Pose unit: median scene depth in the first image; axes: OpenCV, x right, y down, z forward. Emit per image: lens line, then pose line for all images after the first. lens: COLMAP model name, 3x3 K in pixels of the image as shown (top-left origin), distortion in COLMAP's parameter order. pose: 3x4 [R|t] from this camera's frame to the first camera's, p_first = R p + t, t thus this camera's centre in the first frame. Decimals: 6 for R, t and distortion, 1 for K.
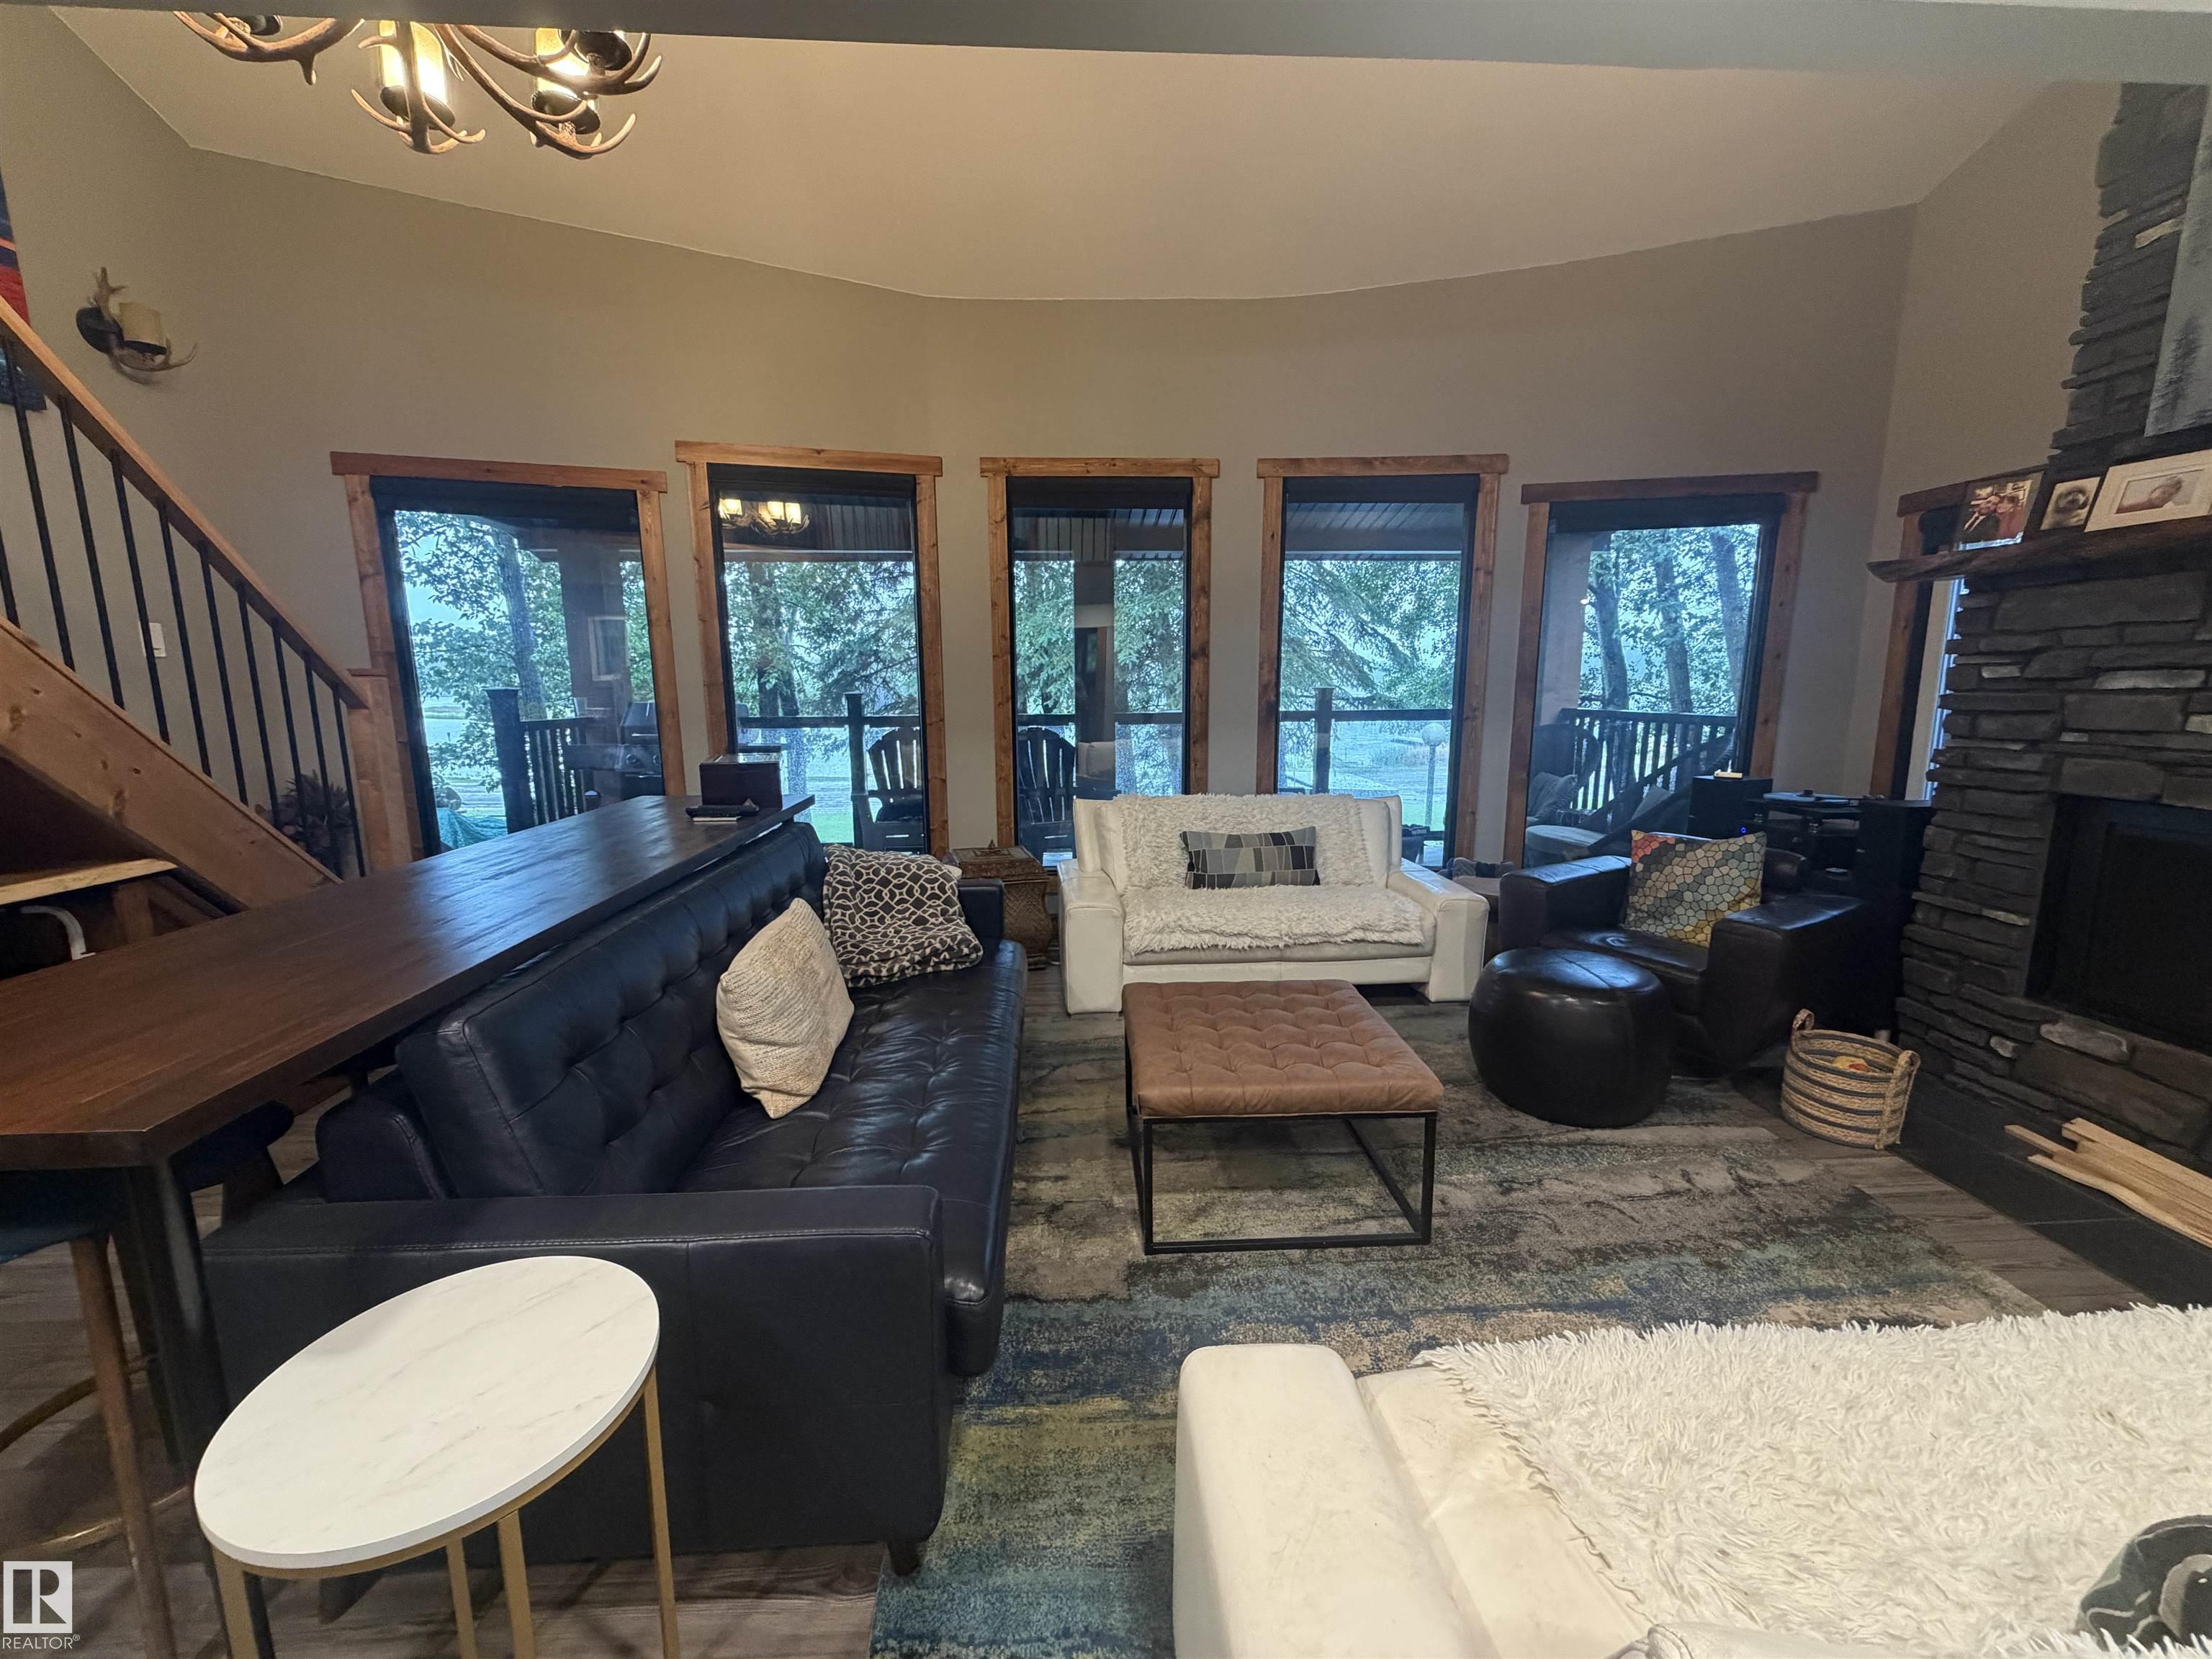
lens RADIAL K [[881.3, 0, 1102.2], [0, 881.3, 830.3], [0, 0, 1]] dist [-0.000417, 0.000197]
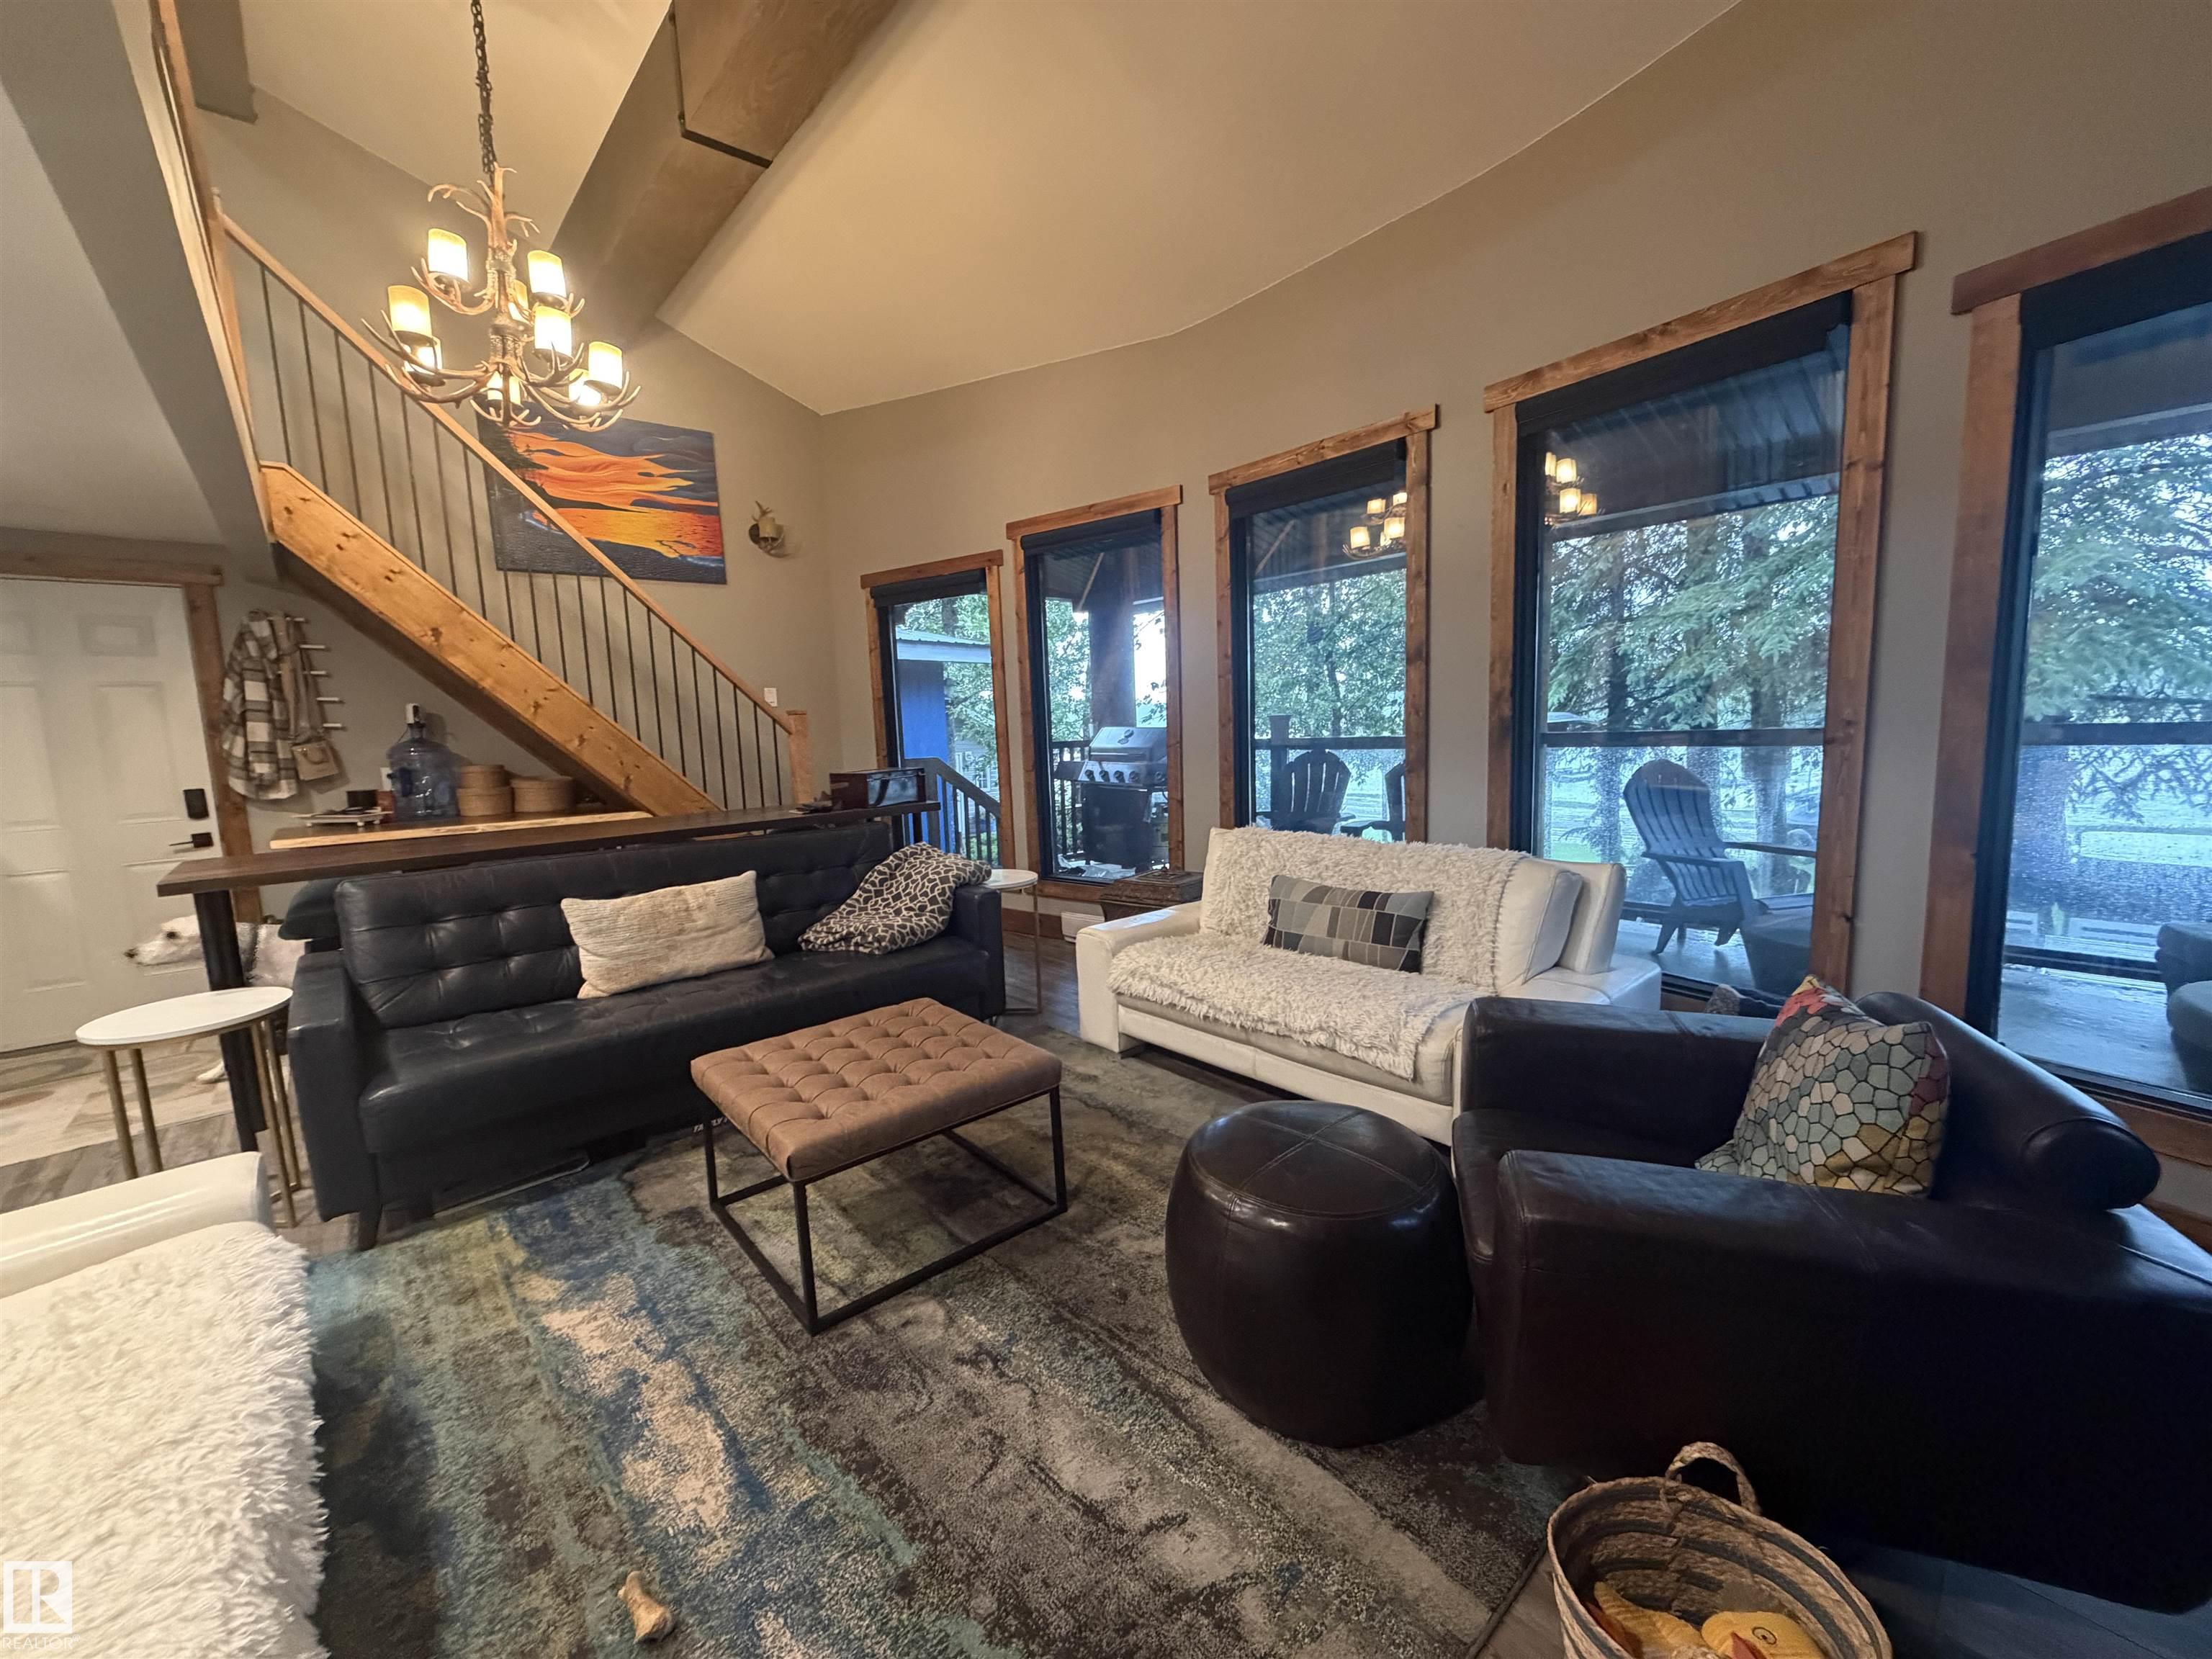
lens RADIAL K [[881.3, 0, 1100.2], [0, 881.3, 828.9], [0, 0, 1]] dist [-0.000417, 0.000197]
pose [[0.608996, 0.079717, -0.789157, 0.830453], [-0.098940, 0.994801, 0.024137, -0.058847], [0.786978, 0.063380, 0.613717, 0.451095]]
